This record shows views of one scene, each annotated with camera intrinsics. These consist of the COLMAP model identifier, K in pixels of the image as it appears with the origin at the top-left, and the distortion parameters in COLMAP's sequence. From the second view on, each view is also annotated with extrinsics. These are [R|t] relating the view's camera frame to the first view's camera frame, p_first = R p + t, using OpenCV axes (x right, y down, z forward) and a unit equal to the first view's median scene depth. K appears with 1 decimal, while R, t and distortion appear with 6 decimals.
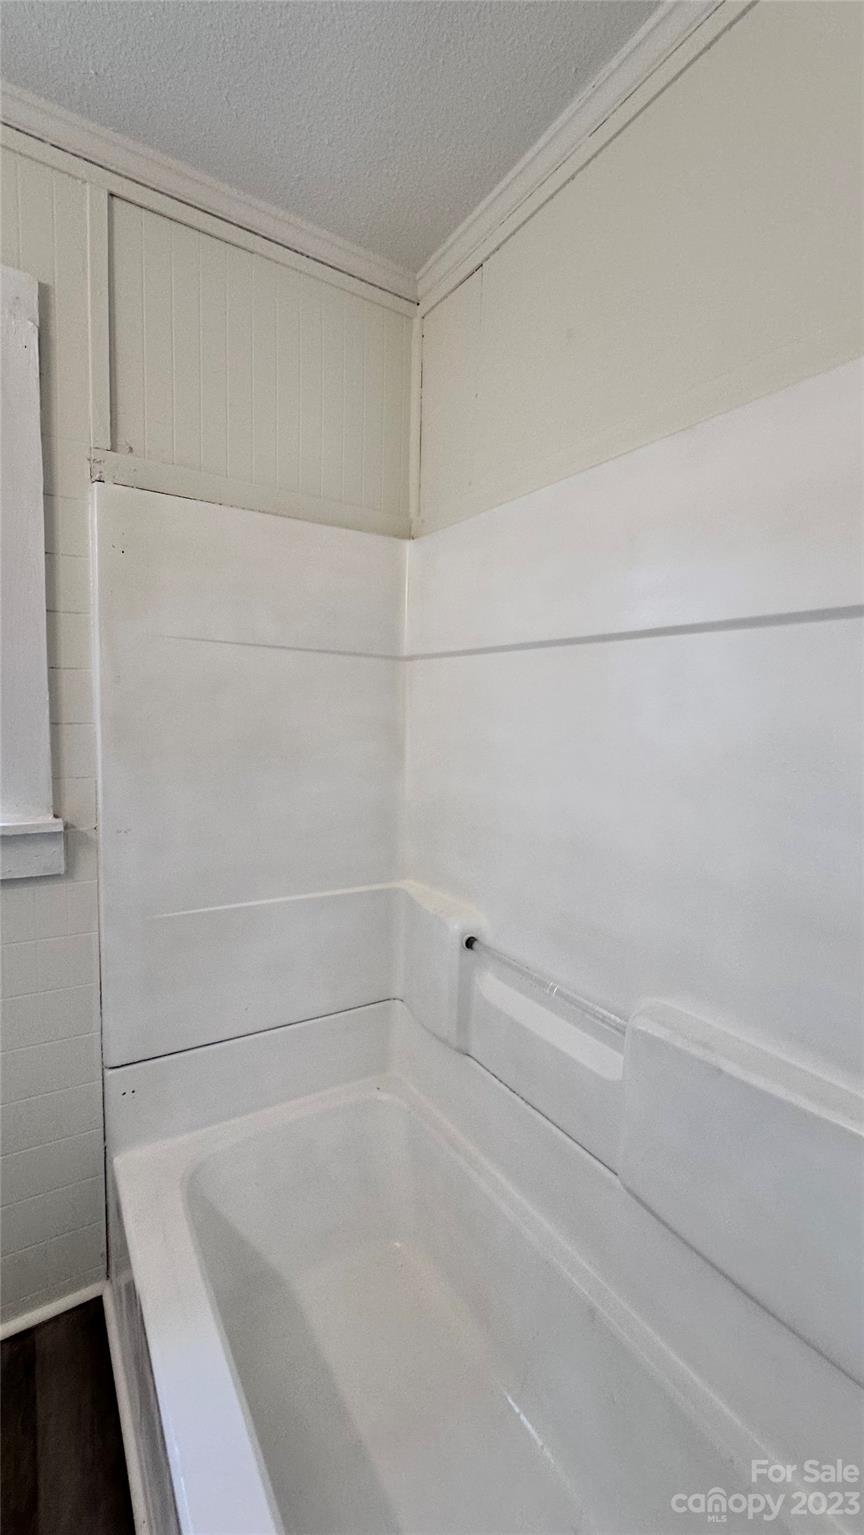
lens RADIAL K [[609.7, 0, 427.2], [0, 609.7, 767.0], [0, 0, 1]] dist [-0.003877, 0.000610]
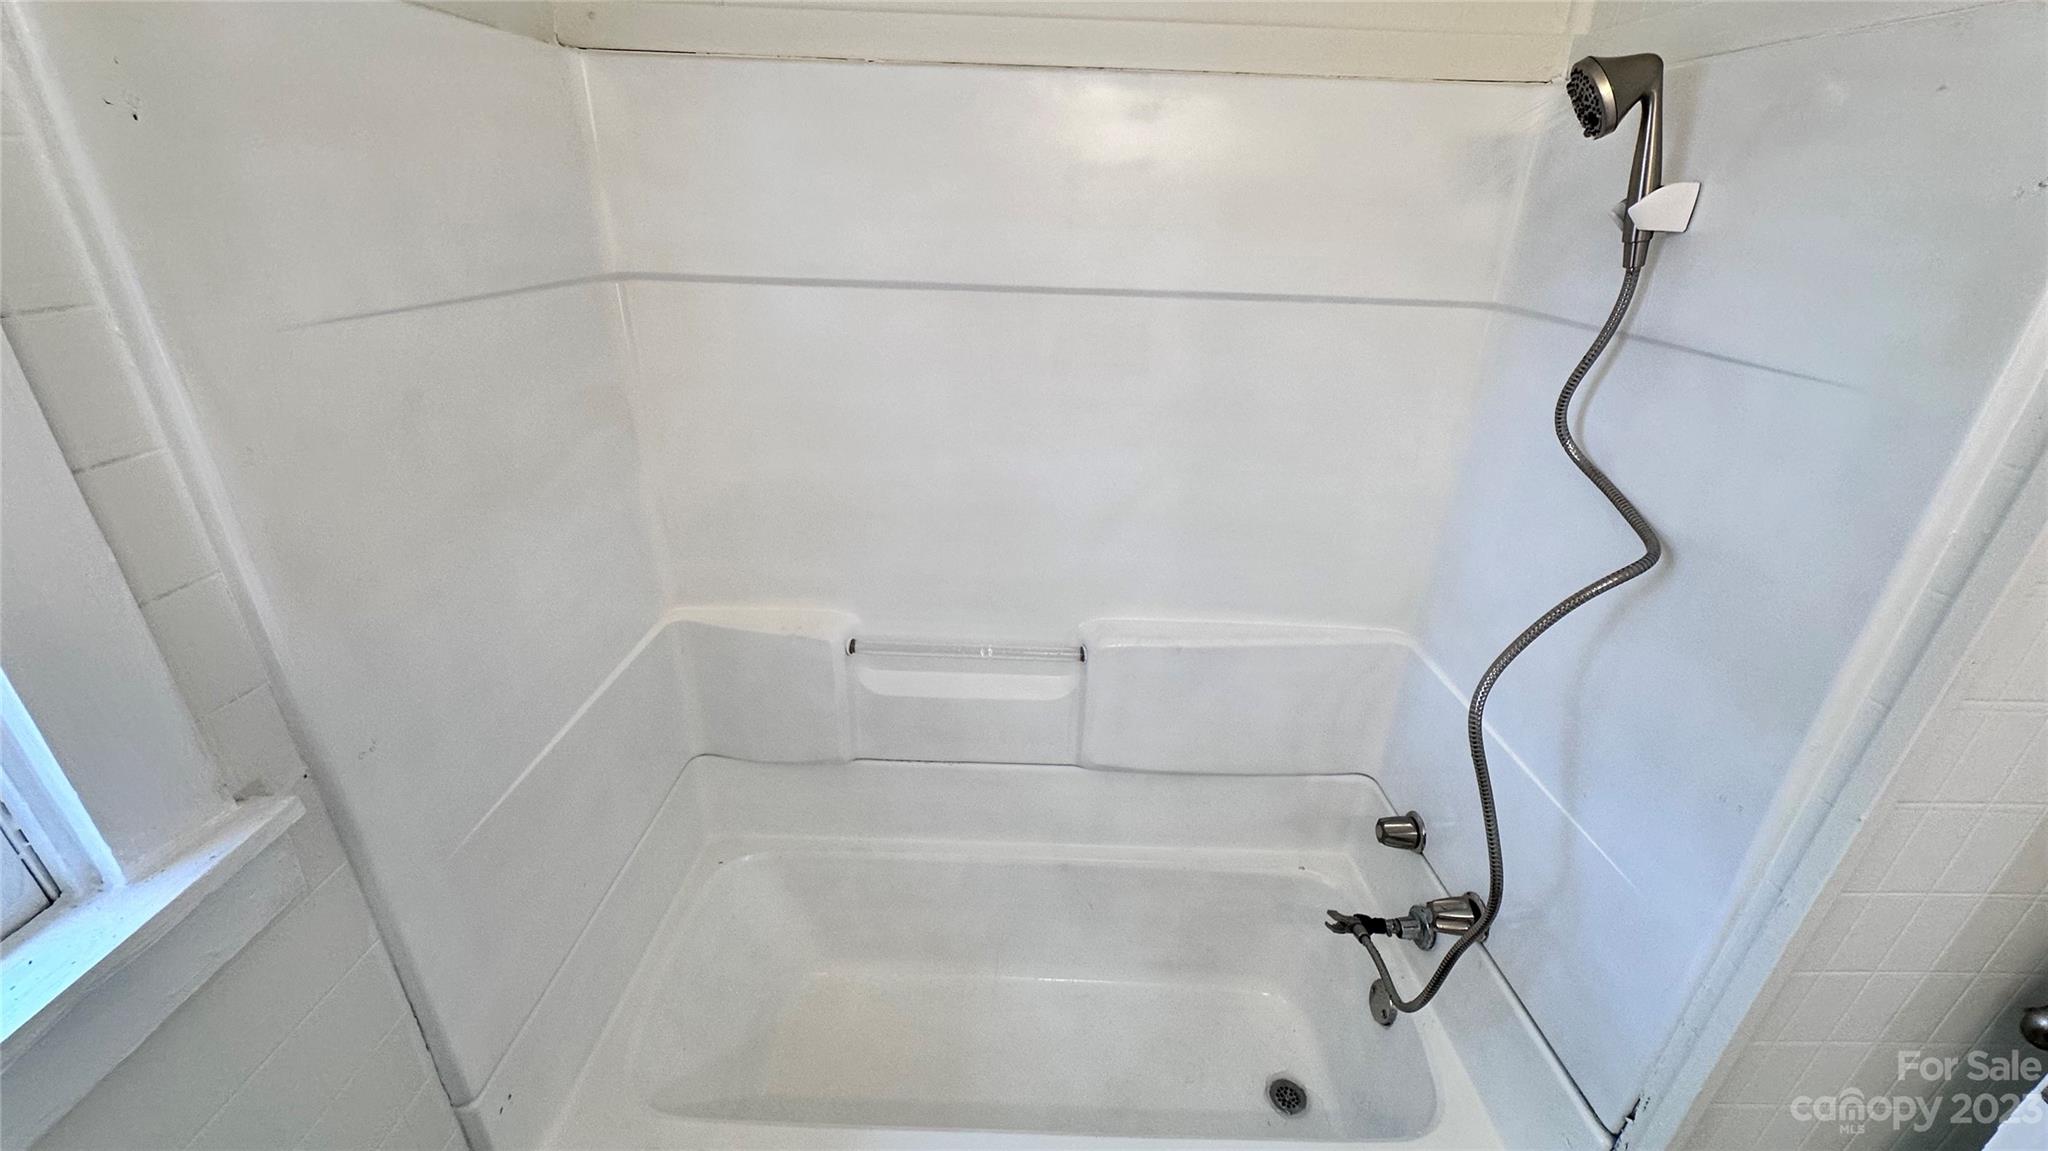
lens RADIAL K [[813.5, 0, 1024.2], [0, 813.5, 573.8], [0, 0, 1]] dist [-0.003877, 0.000610]
pose [[0.552626, -0.365862, 0.748832, -0.671694], [0.063688, 0.914406, 0.399757, -0.265487], [-0.830992, -0.173224, 0.528626, 0.246540]]
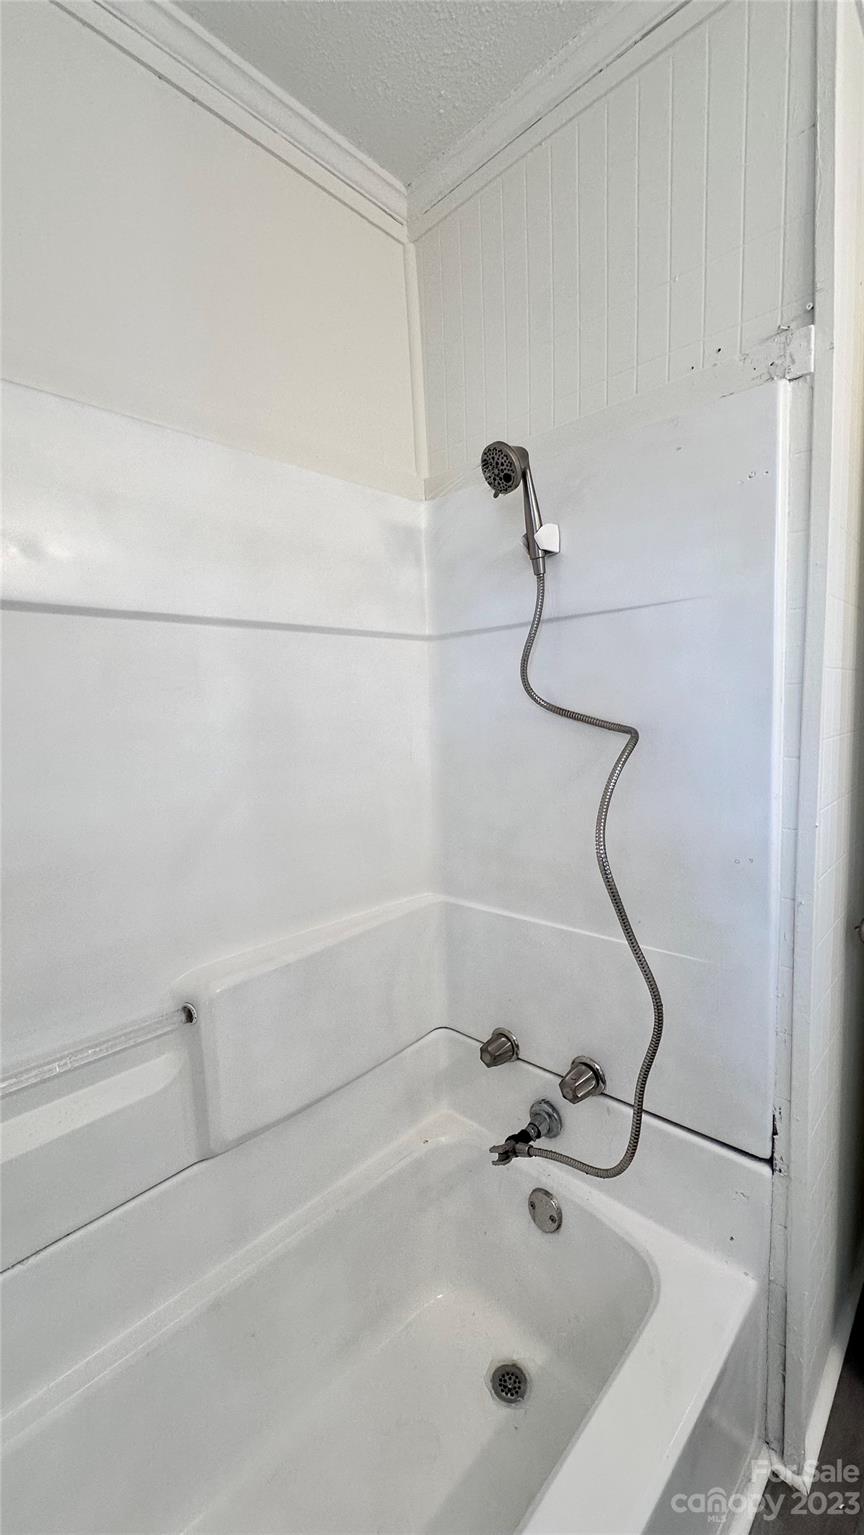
lens RADIAL K [[609.7, 0, 425.4], [0, 609.7, 767.9], [0, 0, 1]] dist [-0.003877, 0.000610]
pose [[-0.209413, -0.115521, 0.970980, -0.556532], [0.120099, 0.982440, 0.142786, -0.051423], [-0.970424, 0.146515, -0.191861, 0.611892]]
